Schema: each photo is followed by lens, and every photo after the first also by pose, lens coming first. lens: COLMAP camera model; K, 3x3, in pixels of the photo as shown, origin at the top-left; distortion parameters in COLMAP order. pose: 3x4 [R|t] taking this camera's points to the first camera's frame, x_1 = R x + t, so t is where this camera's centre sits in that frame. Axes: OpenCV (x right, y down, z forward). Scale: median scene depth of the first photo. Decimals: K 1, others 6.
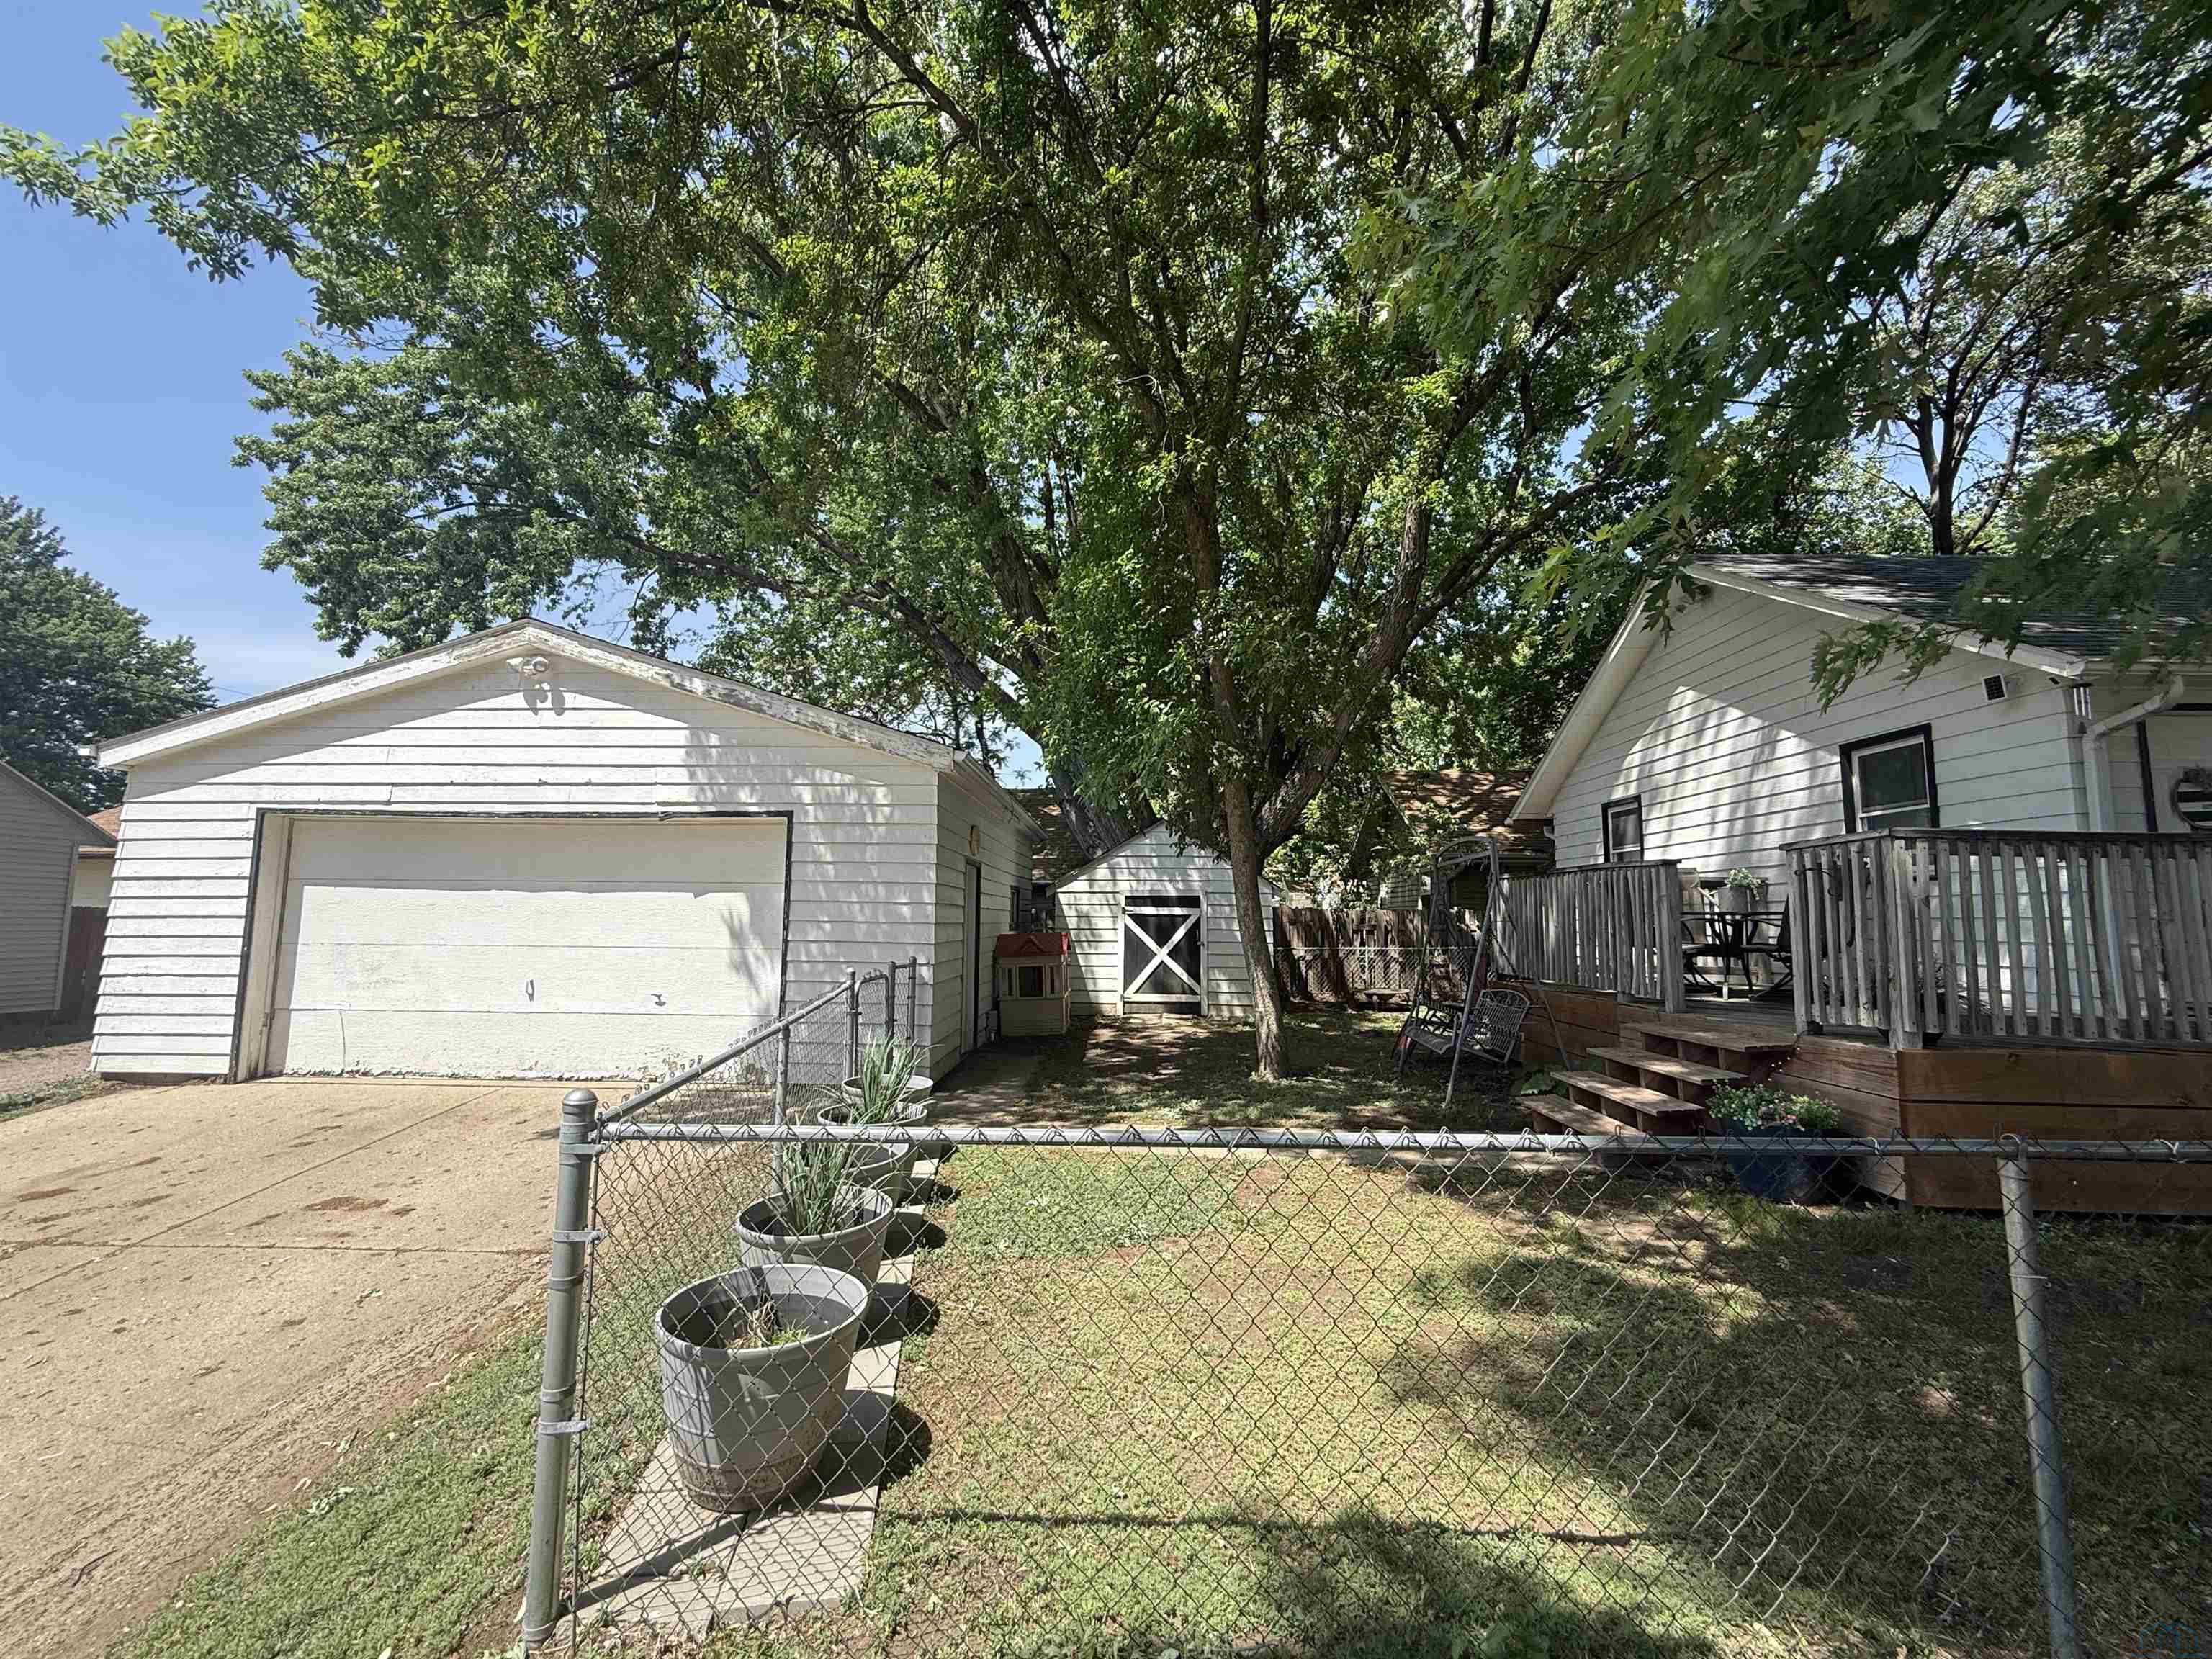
lens RADIAL K [[889.8, 0, 1106.0], [0, 889.8, 829.5], [0, 0, 1]] dist [-0.001400, -0.000264]
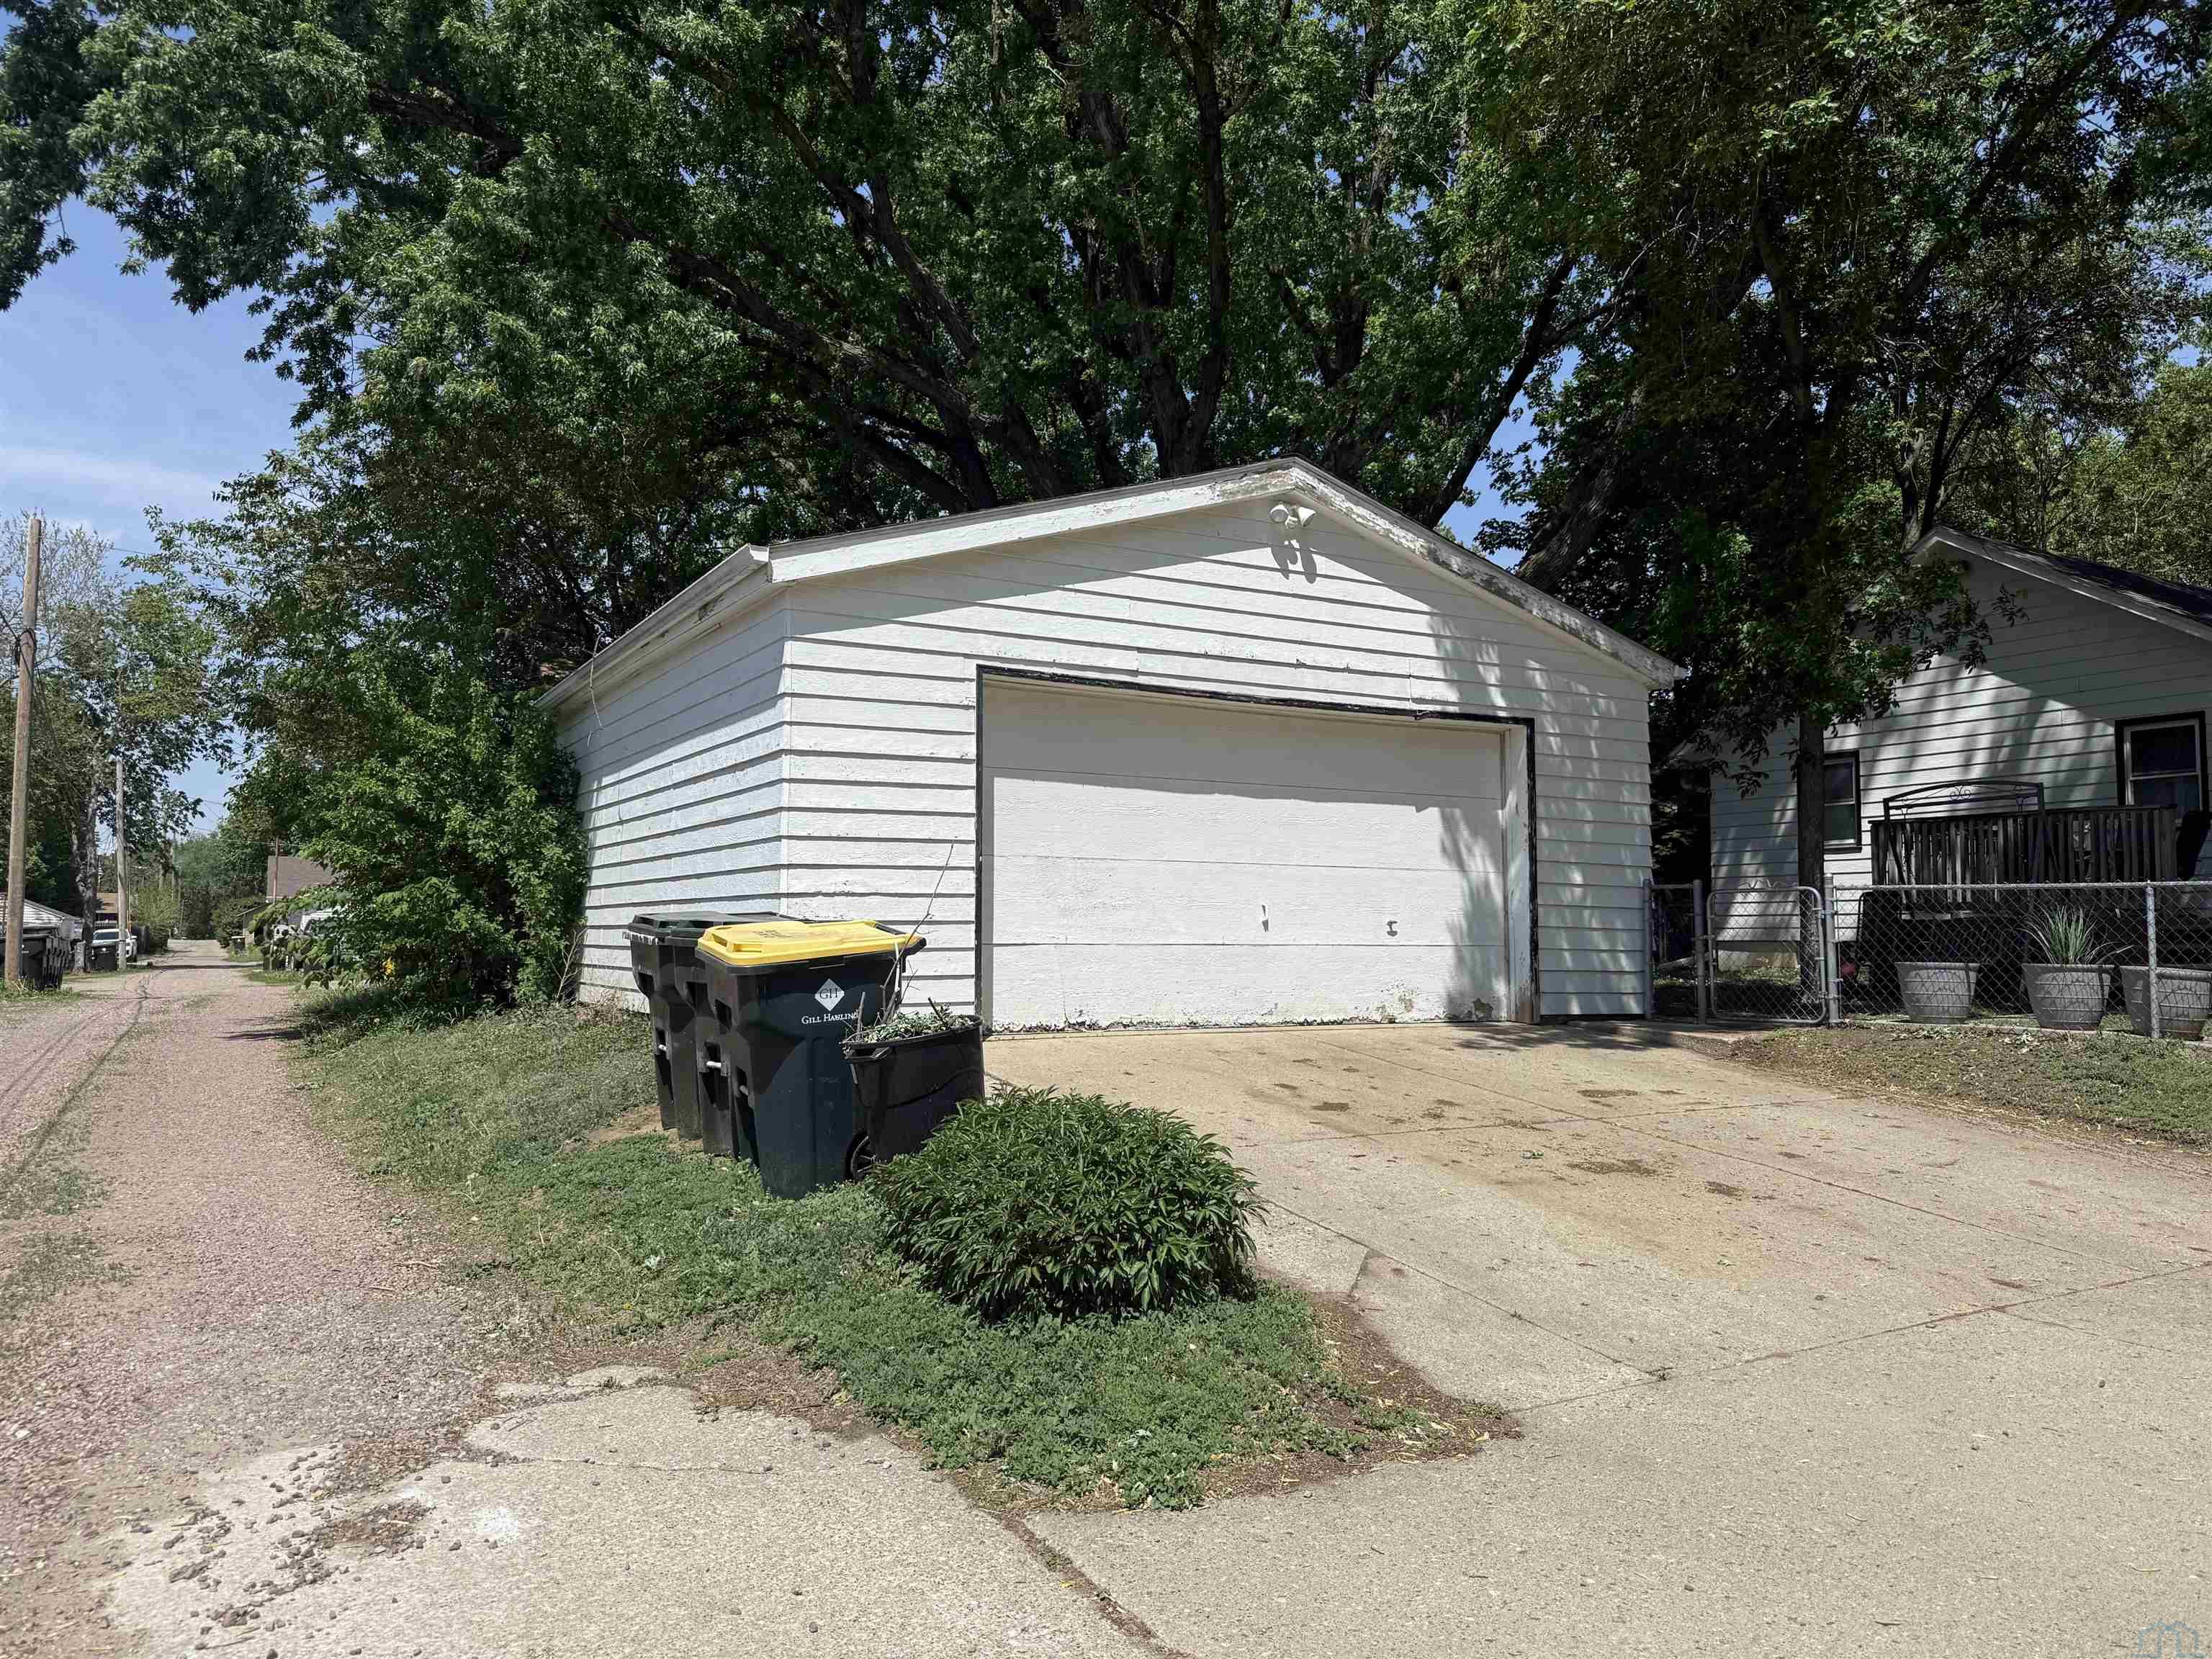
lens RADIAL K [[1553.4, 0, 1106.0], [0, 1553.4, 829.5], [0, 0, 1]] dist [0.068540, -0.071651]
pose [[0.851497, 0.029619, 0.523523, -1.522372], [-0.052965, 0.998155, 0.029674, 0.065806], [-0.521678, -0.052996, 0.851495, -0.131347]]
